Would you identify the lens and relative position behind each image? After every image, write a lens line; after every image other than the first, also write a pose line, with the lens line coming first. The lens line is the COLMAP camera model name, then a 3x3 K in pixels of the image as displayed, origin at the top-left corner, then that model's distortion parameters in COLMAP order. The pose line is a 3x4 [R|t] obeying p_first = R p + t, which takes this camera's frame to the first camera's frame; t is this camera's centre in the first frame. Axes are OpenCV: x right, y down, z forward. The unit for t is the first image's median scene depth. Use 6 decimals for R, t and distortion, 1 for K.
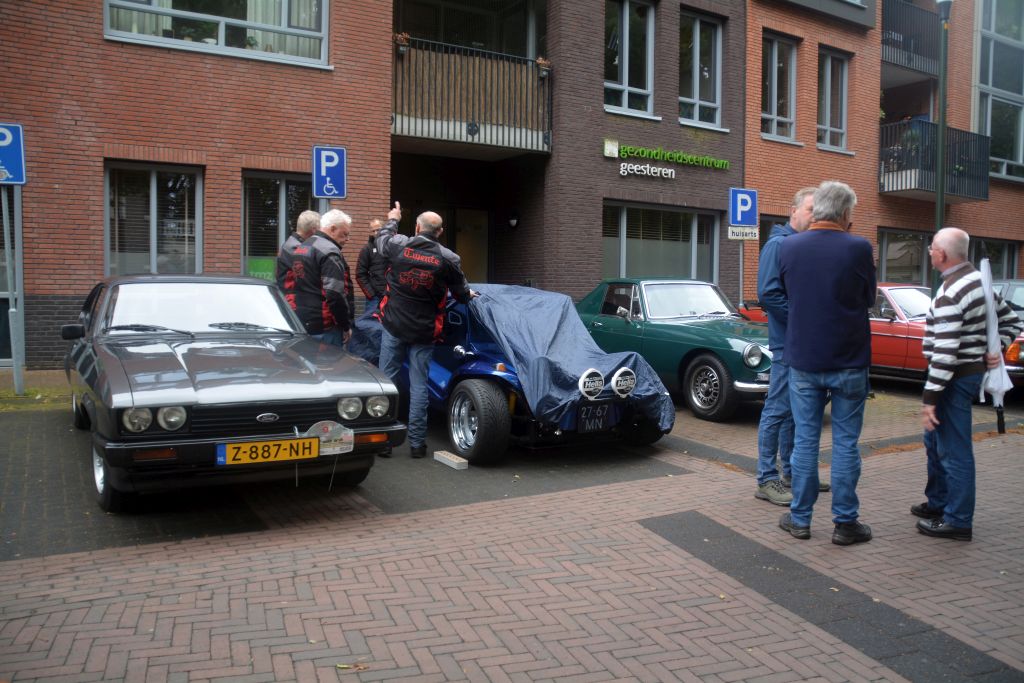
lens RADIAL K [[826.4, 0, 512.0], [0, 826.4, 341.5], [0, 0, 1]] dist [-0.152187, 0.130769]
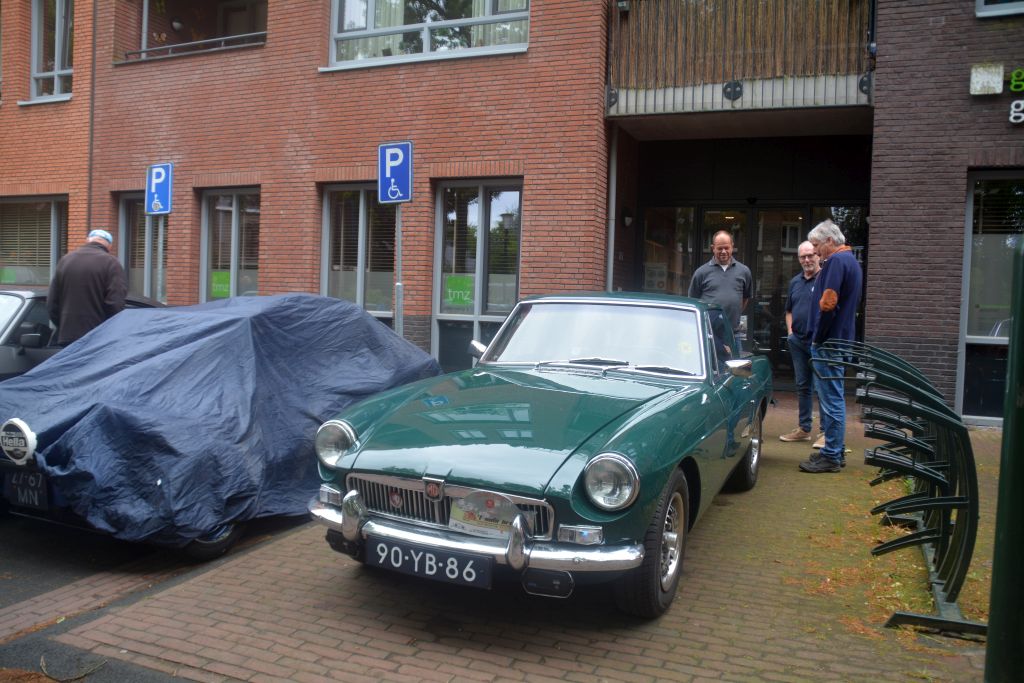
lens RADIAL K [[826.4, 0, 512.0], [0, 826.4, 341.5], [0, 0, 1]] dist [-0.152187, 0.130769]
pose [[0.593043, 0.045068, -0.803909, 0.471198], [-0.075059, 0.997179, 0.000532, -0.034035], [0.801665, 0.060025, 0.594752, 0.510405]]
